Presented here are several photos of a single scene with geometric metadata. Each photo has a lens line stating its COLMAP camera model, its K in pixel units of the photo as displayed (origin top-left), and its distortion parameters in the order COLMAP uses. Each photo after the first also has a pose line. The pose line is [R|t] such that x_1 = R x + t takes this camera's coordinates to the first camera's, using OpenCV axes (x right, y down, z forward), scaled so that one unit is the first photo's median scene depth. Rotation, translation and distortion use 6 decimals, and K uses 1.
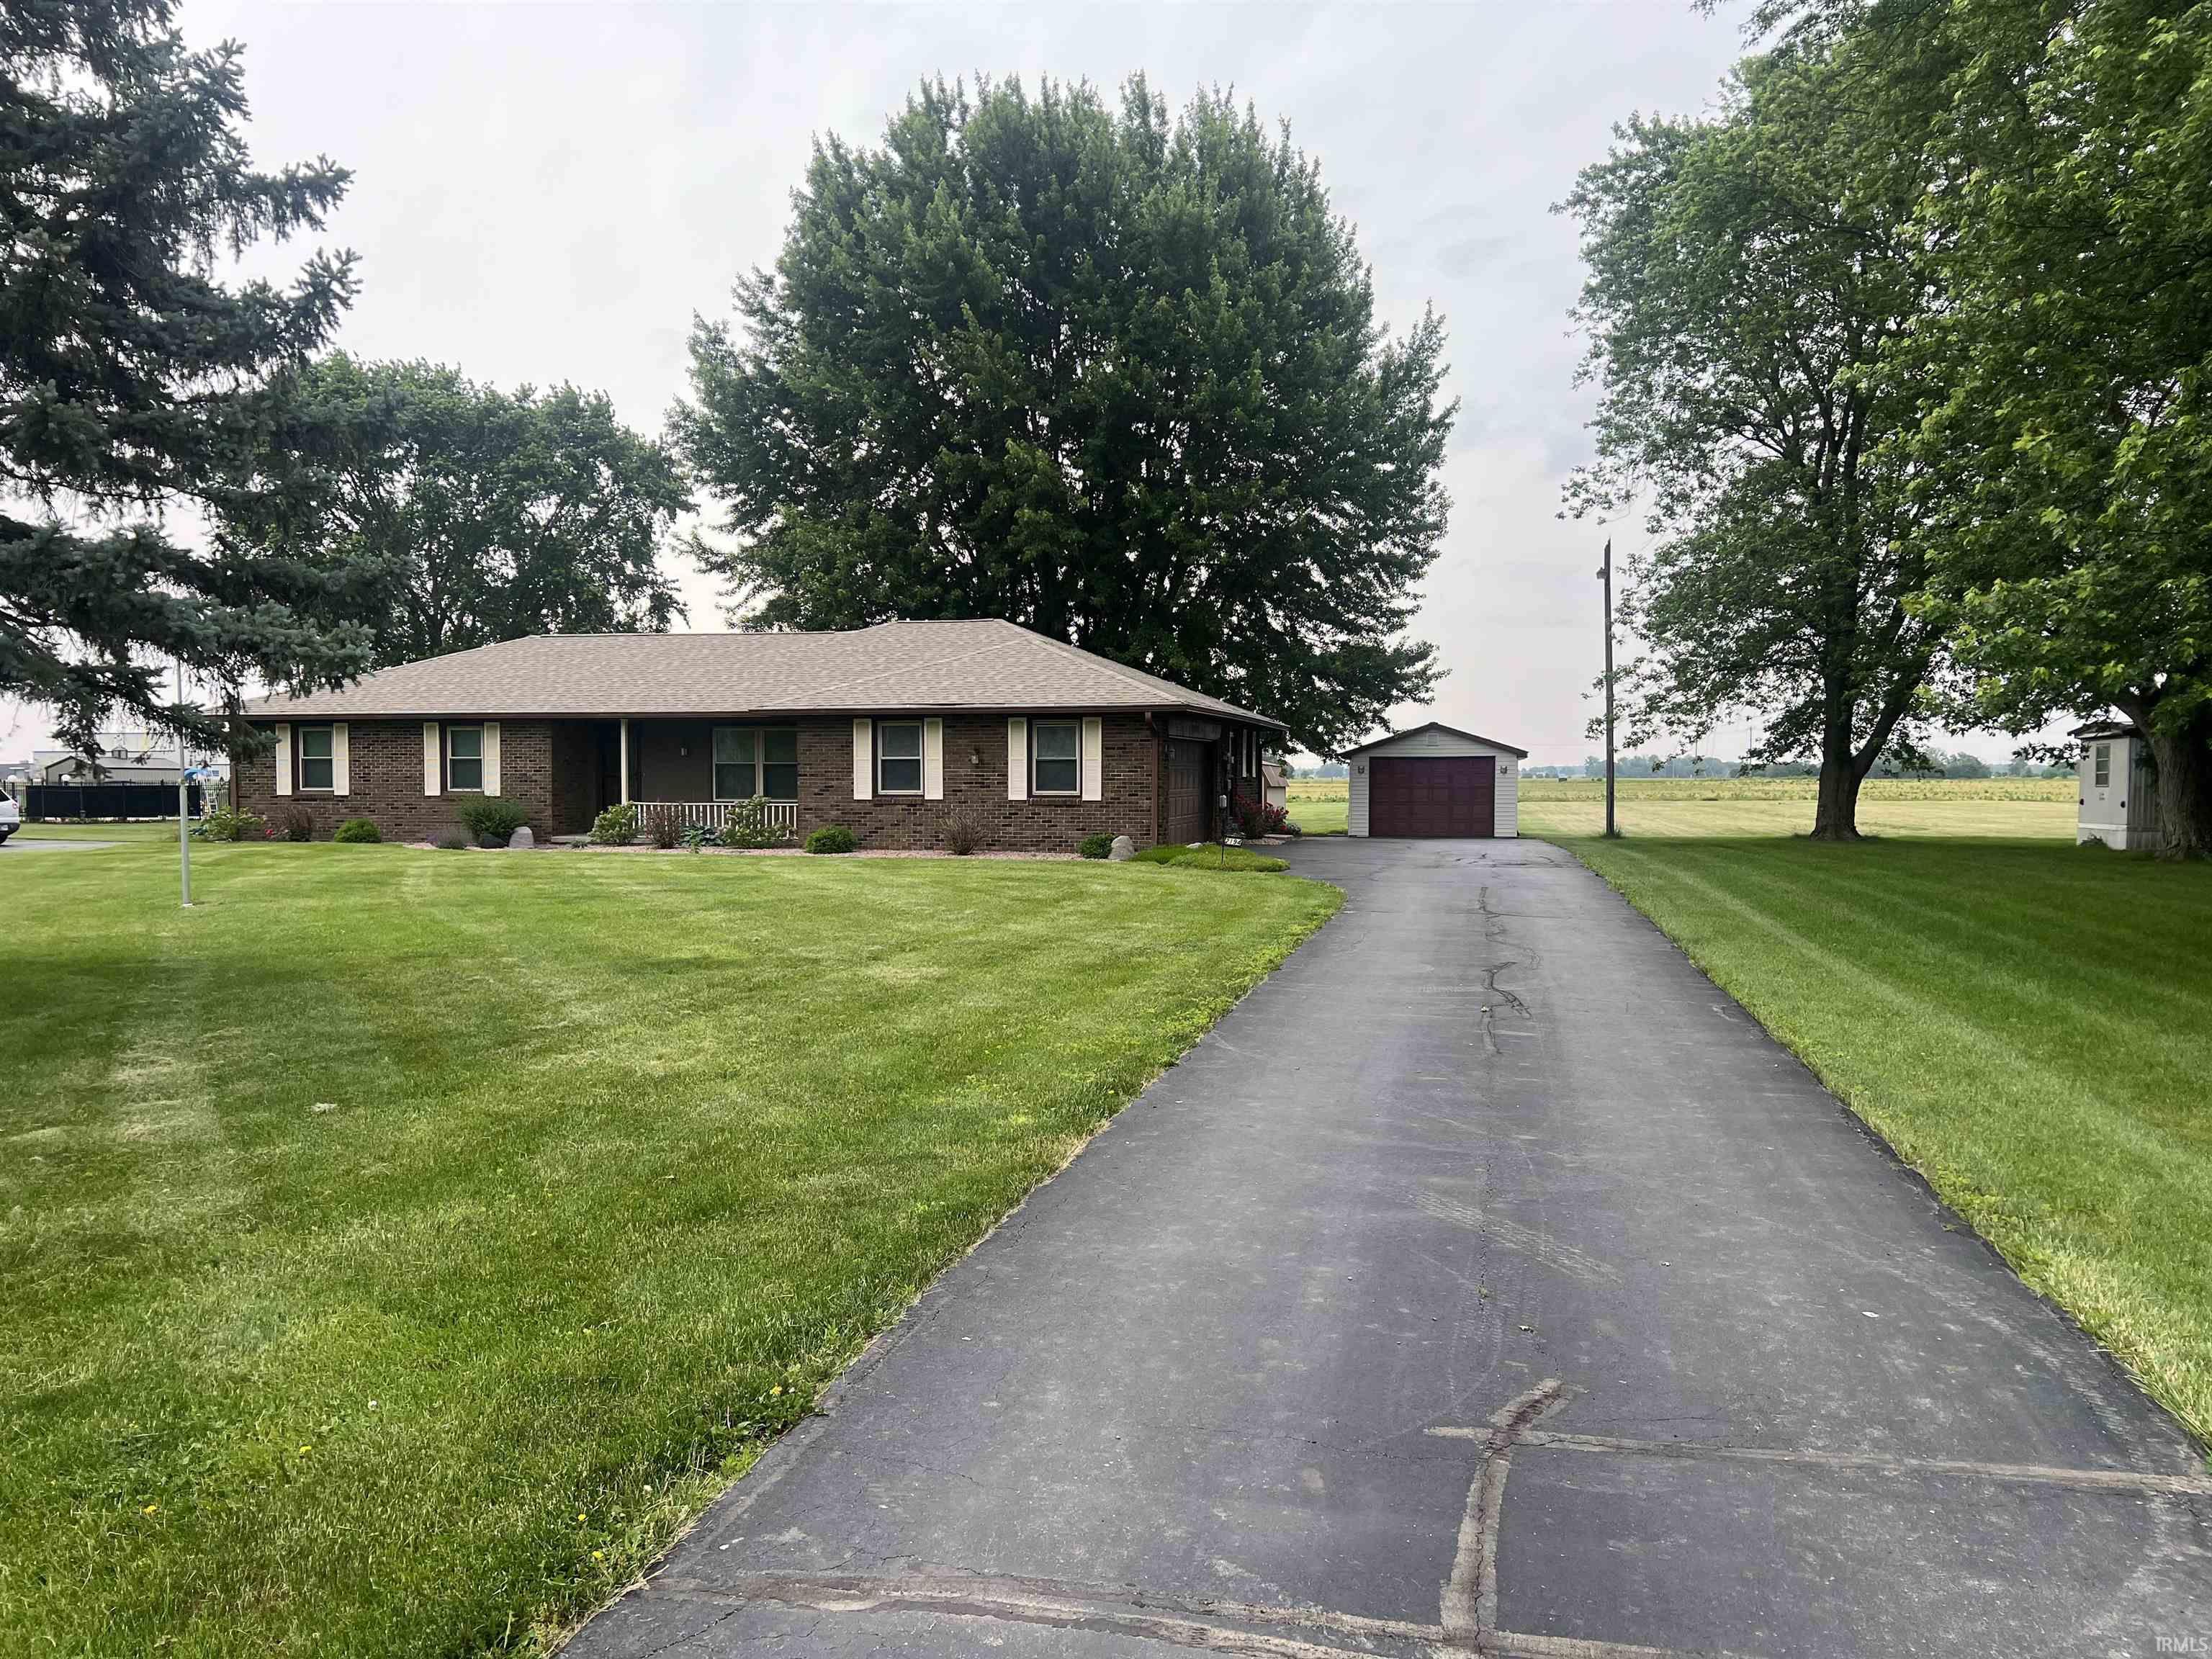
lens RADIAL K [[1654.2, 0, 1112.4], [0, 1654.2, 846.6], [0, 0, 1]] dist [0.105693, -0.136564]
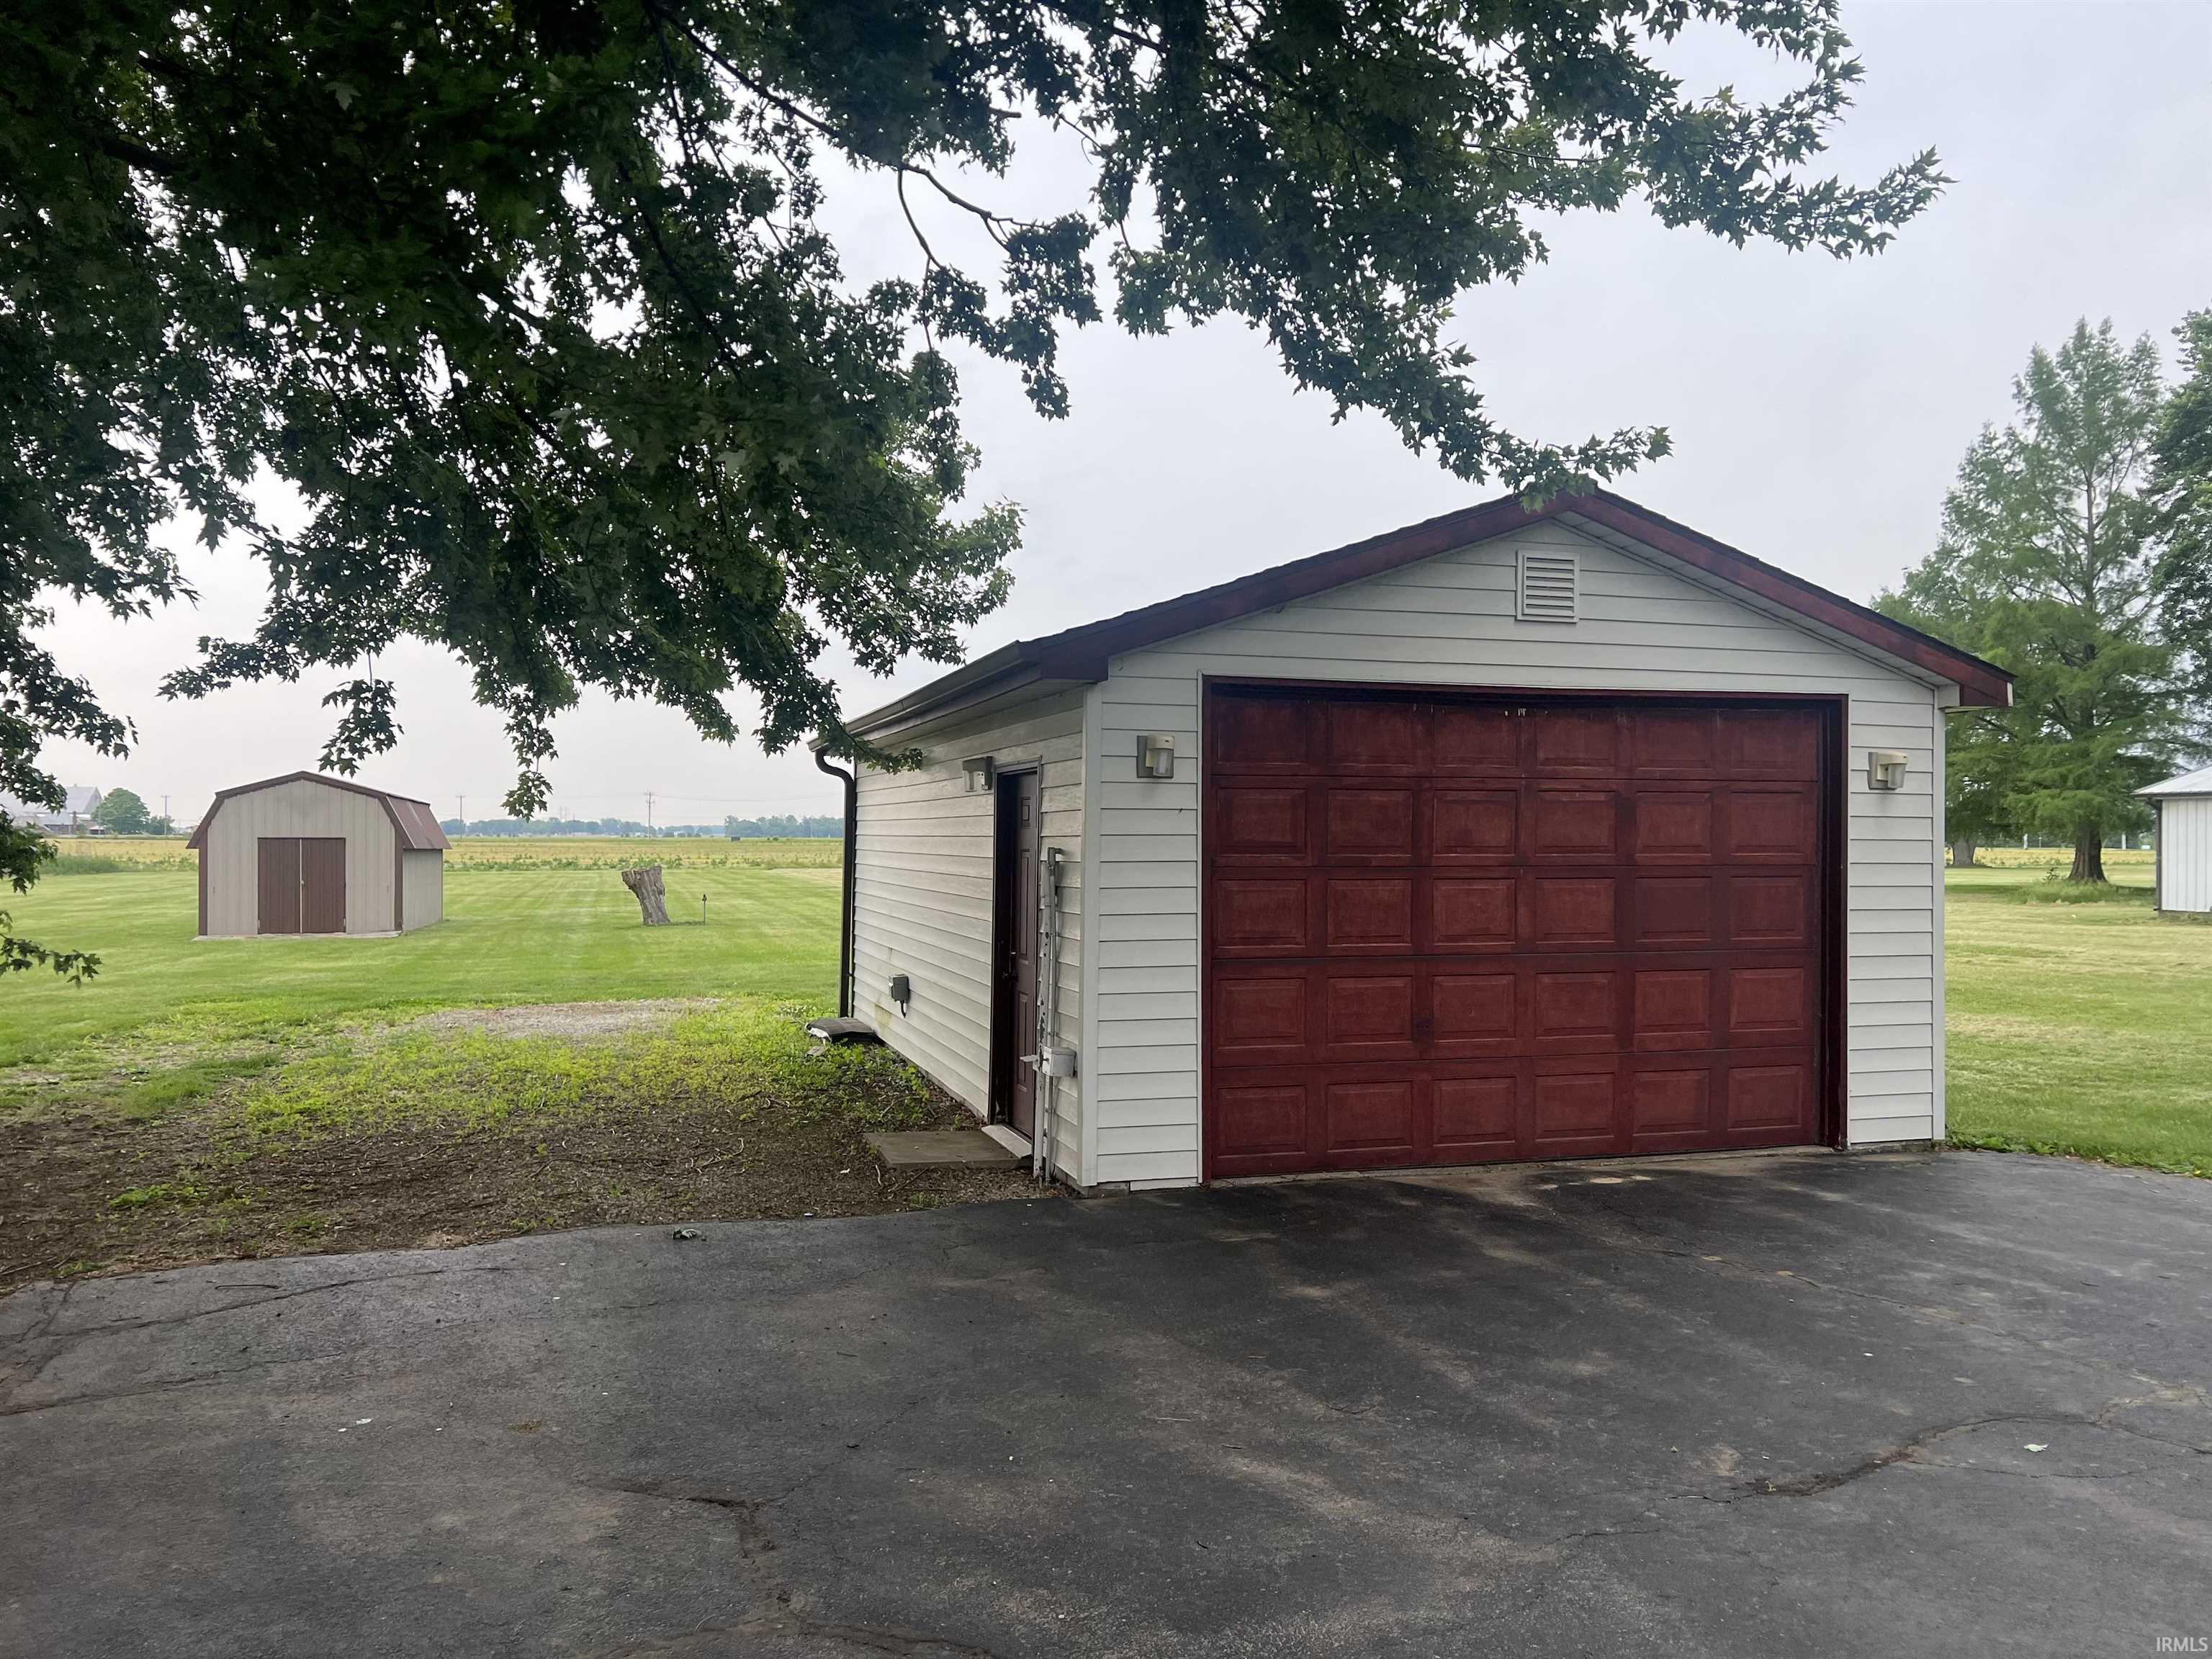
lens RADIAL K [[1665.0, 0, 1090.8], [0, 1665.0, 853.0], [0, 0, 1]] dist [0.048380, -0.055339]
pose [[0.879321, -0.004242, 0.476211, 0.078968], [0.019401, 0.999449, -0.026922, -0.037238], [-0.475835, 0.032912, 0.878919, 0.962527]]
